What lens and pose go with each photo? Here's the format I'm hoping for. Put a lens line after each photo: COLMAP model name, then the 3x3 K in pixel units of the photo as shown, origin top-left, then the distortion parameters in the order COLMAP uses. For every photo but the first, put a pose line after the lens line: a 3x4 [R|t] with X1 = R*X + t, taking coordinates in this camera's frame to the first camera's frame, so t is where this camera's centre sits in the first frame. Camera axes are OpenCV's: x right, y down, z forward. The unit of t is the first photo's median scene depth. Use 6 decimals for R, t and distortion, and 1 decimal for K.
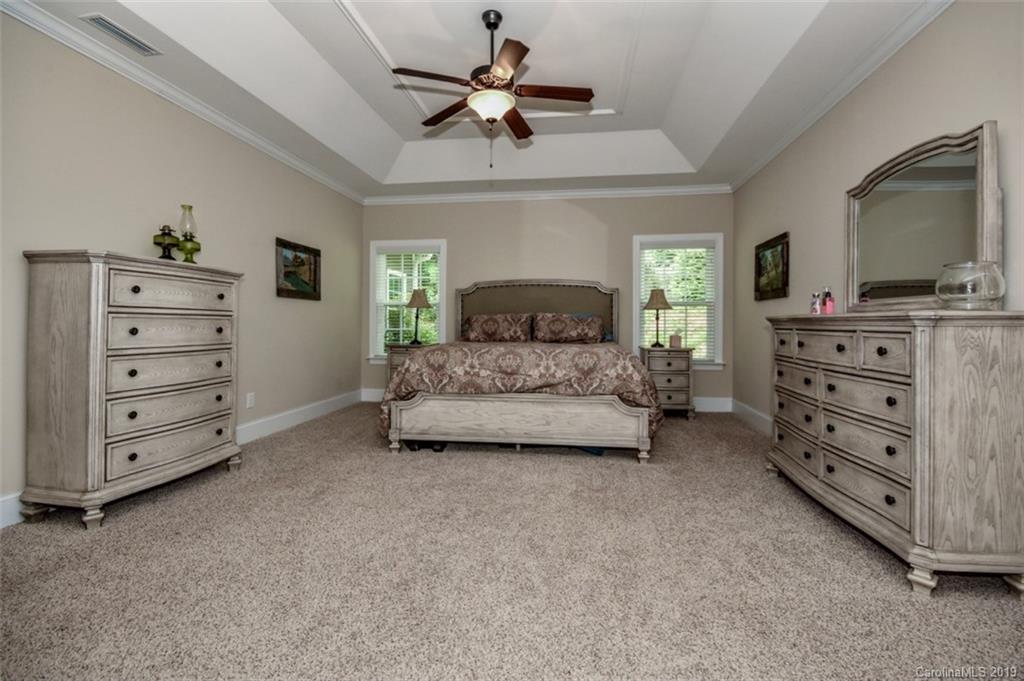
lens RADIAL K [[448.1, 0, 507.9], [0, 448.1, 325.3], [0, 0, 1]] dist [-0.001173, -0.000948]
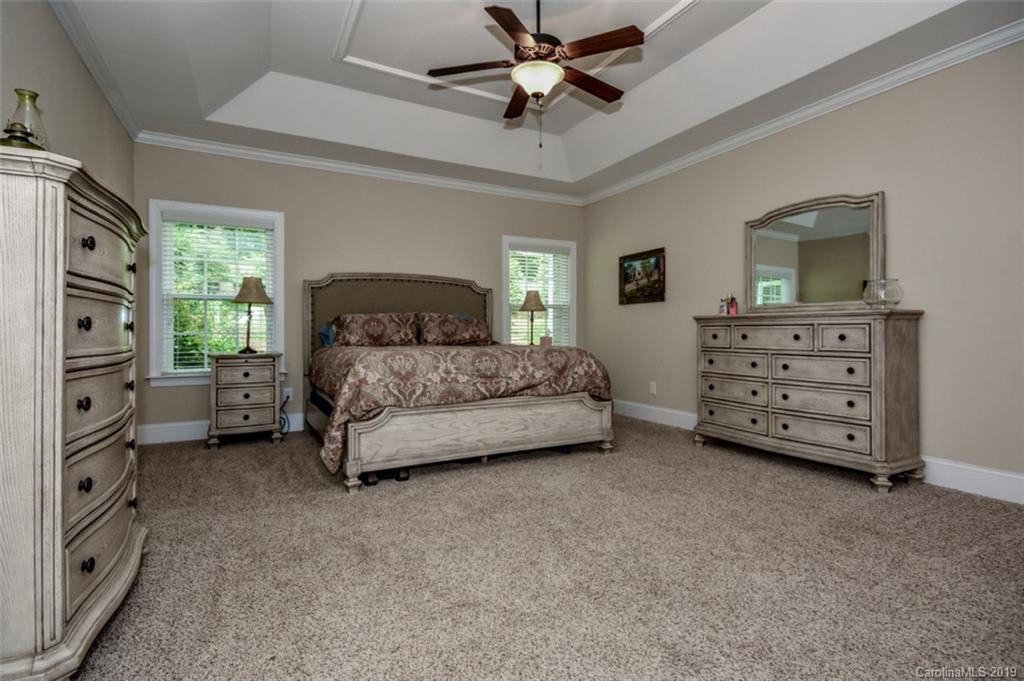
lens RADIAL K [[500.1, 0, 511.6], [0, 500.1, 335.8], [0, 0, 1]] dist [0.010121, 0.000706]
pose [[0.809804, -0.009541, 0.586623, -0.533656], [0.007261, 0.999954, 0.006239, 0.018705], [-0.586655, -0.000793, 0.809836, 0.161605]]
